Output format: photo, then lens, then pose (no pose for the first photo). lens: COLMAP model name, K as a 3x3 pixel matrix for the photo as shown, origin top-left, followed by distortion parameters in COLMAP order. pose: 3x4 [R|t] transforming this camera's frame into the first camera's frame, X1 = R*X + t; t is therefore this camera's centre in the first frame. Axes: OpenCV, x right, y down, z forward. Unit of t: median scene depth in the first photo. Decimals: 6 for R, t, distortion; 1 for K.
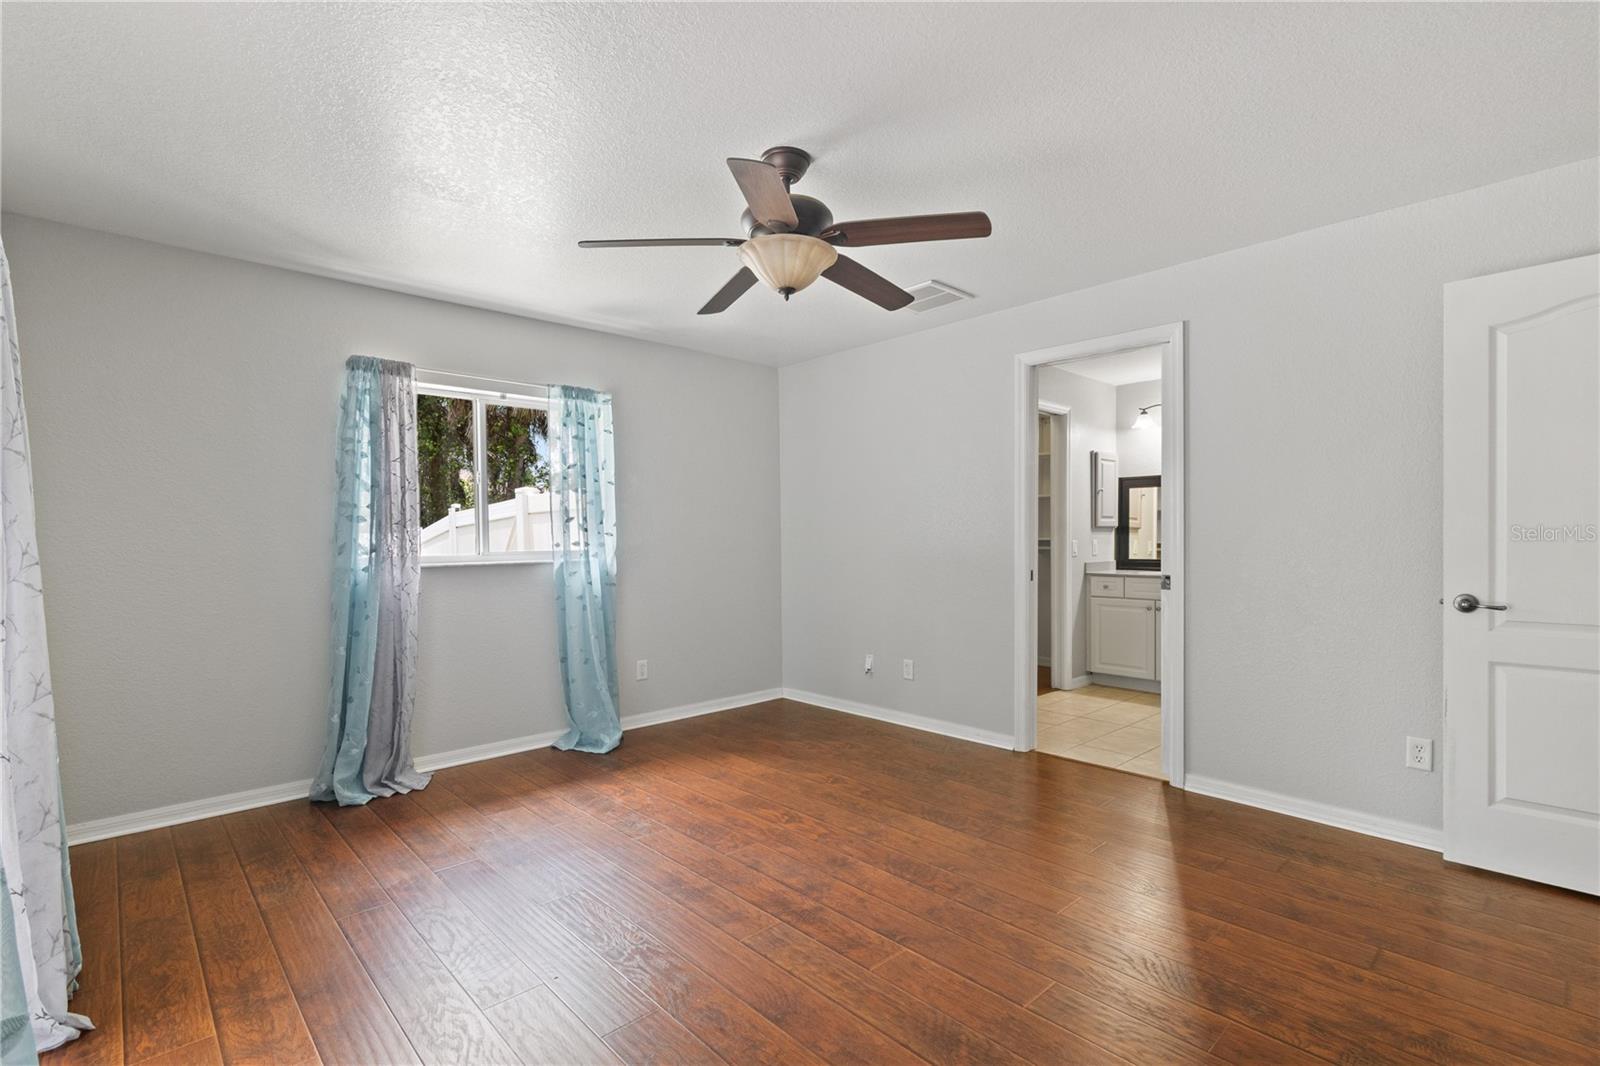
lens RADIAL K [[744.3, 0, 803.1], [0, 744.3, 548.6], [0, 0, 1]] dist [0.002434, -0.001089]
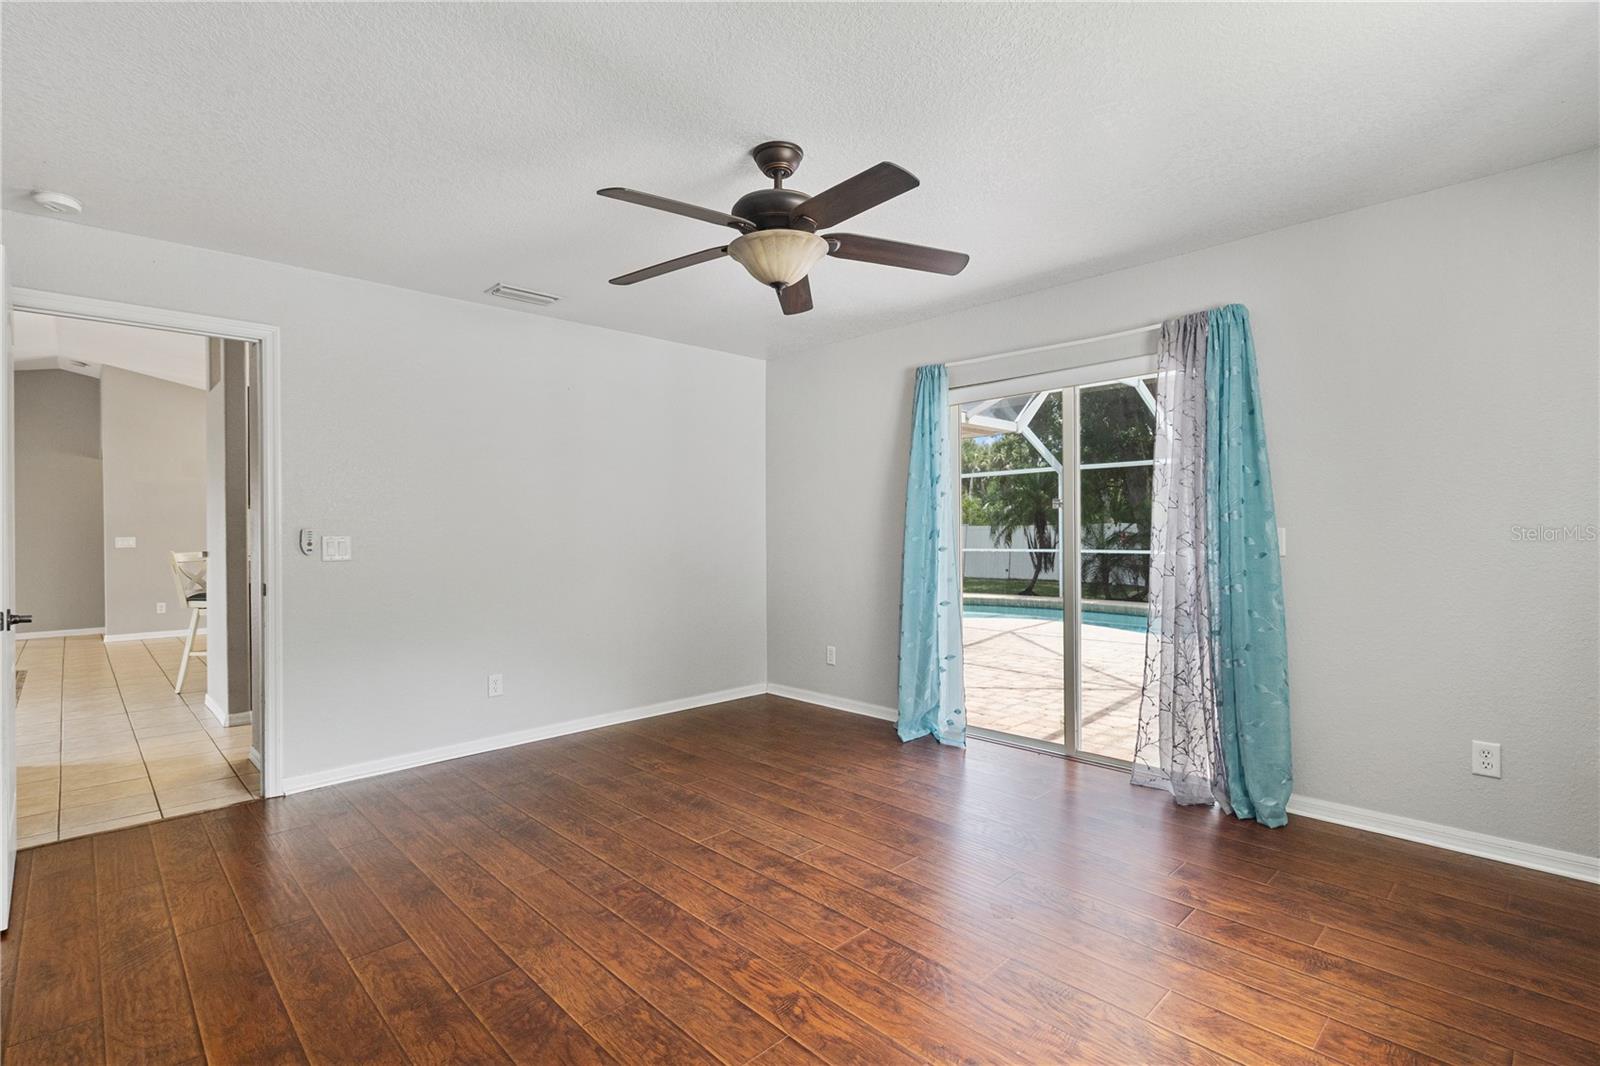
lens RADIAL K [[744.3, 0, 791.7], [0, 744.3, 530.0], [0, 0, 1]] dist [0.002434, -0.001089]
pose [[-0.999859, 0.015874, -0.005407, -0.021972], [0.015792, 0.999765, 0.014833, -0.026021], [0.005641, 0.014745, -0.999875, 1.660060]]
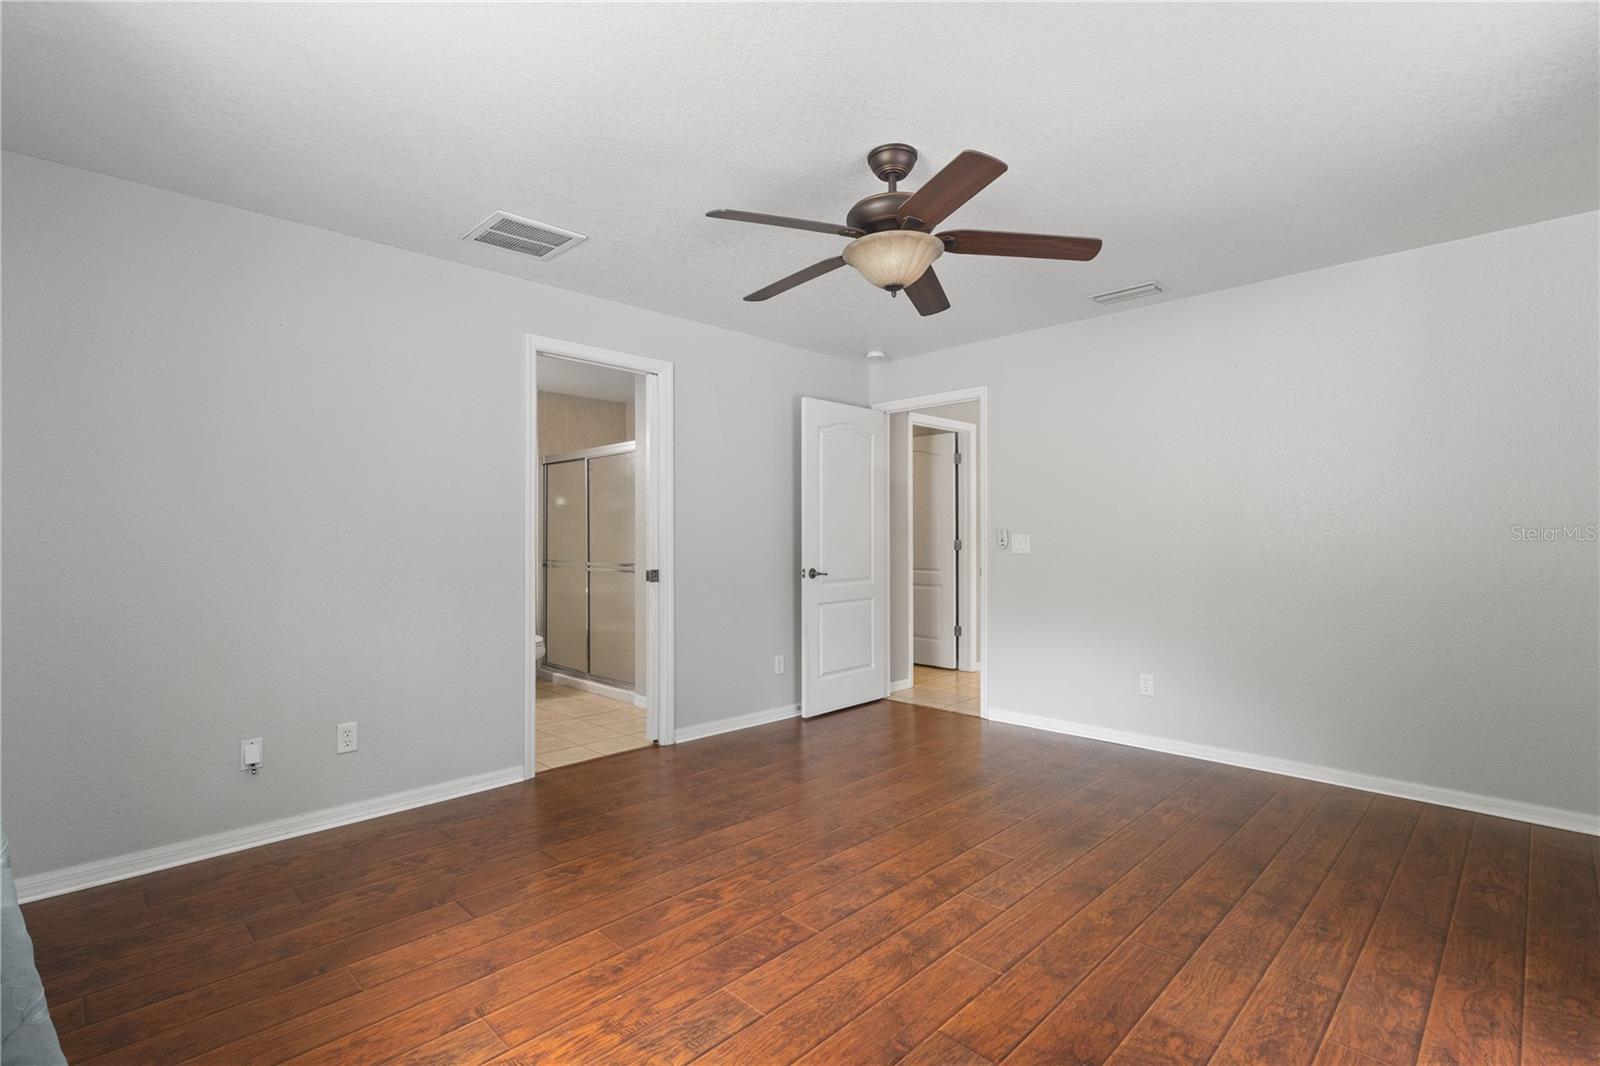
lens RADIAL K [[744.3, 0, 803.2], [0, 744.3, 530.0], [0, 0, 1]] dist [0.002434, -0.001089]
pose [[-0.036930, 0.014699, 0.999210, -0.839813], [0.019772, 0.999707, -0.013976, -0.007036], [-0.999122, 0.019240, -0.037210, 0.962058]]
